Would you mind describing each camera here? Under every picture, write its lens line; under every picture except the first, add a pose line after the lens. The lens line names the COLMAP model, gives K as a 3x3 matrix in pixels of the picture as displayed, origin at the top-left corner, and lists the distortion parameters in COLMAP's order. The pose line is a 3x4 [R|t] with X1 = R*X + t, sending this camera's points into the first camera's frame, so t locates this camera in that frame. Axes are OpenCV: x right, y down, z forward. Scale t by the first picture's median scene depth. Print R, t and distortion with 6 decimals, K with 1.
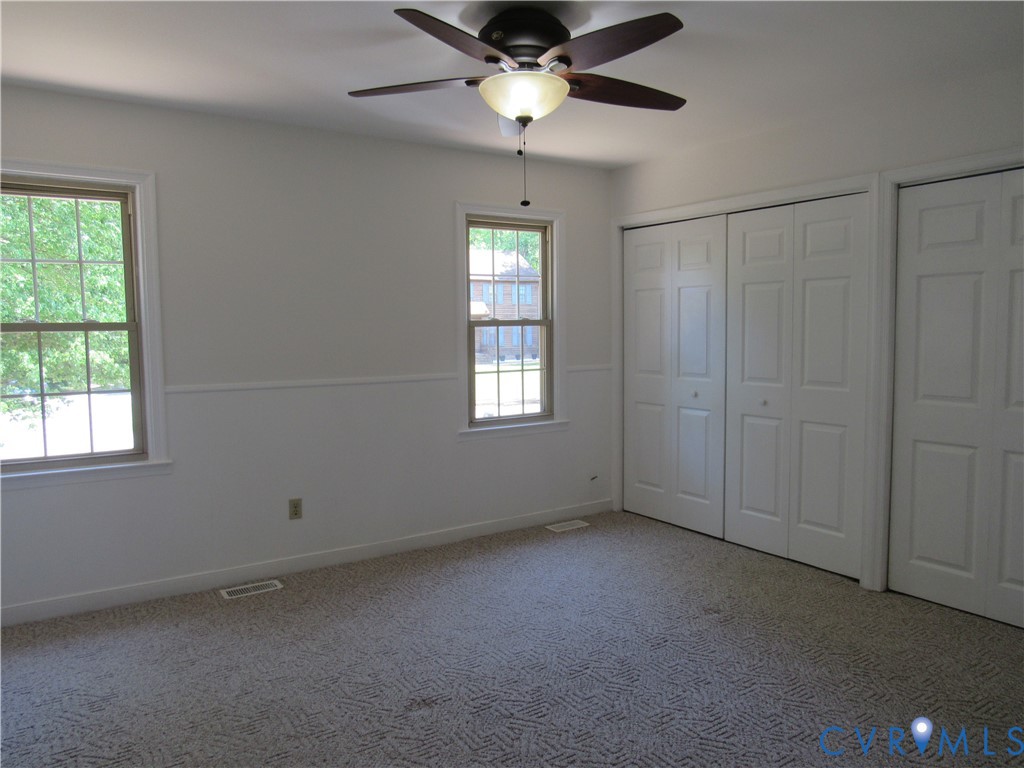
lens RADIAL K [[732.4, 0, 514.6], [0, 732.4, 383.3], [0, 0, 1]] dist [-0.026513, 0.000027]
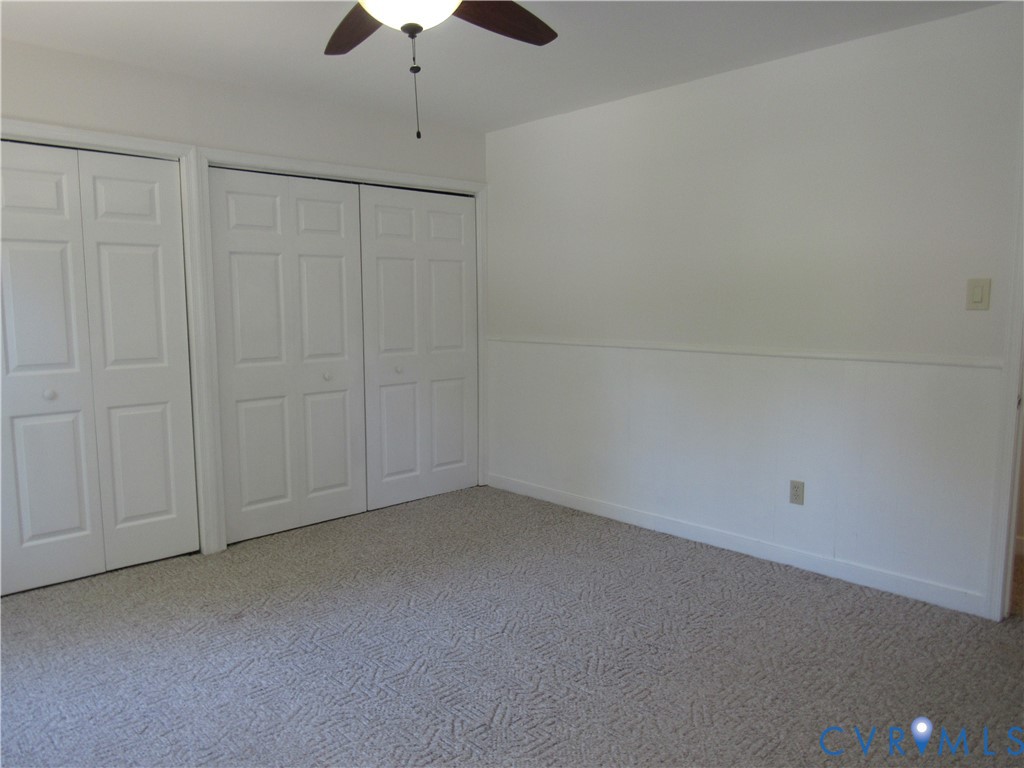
lens RADIAL K [[732.4, 0, 512.4], [0, 732.4, 383.9], [0, 0, 1]] dist [-0.026513, 0.000027]
pose [[-0.183950, -0.103907, 0.977428, -0.226709], [0.077309, 0.989787, 0.119770, -0.018152], [-0.979891, 0.097595, -0.174038, 0.288834]]
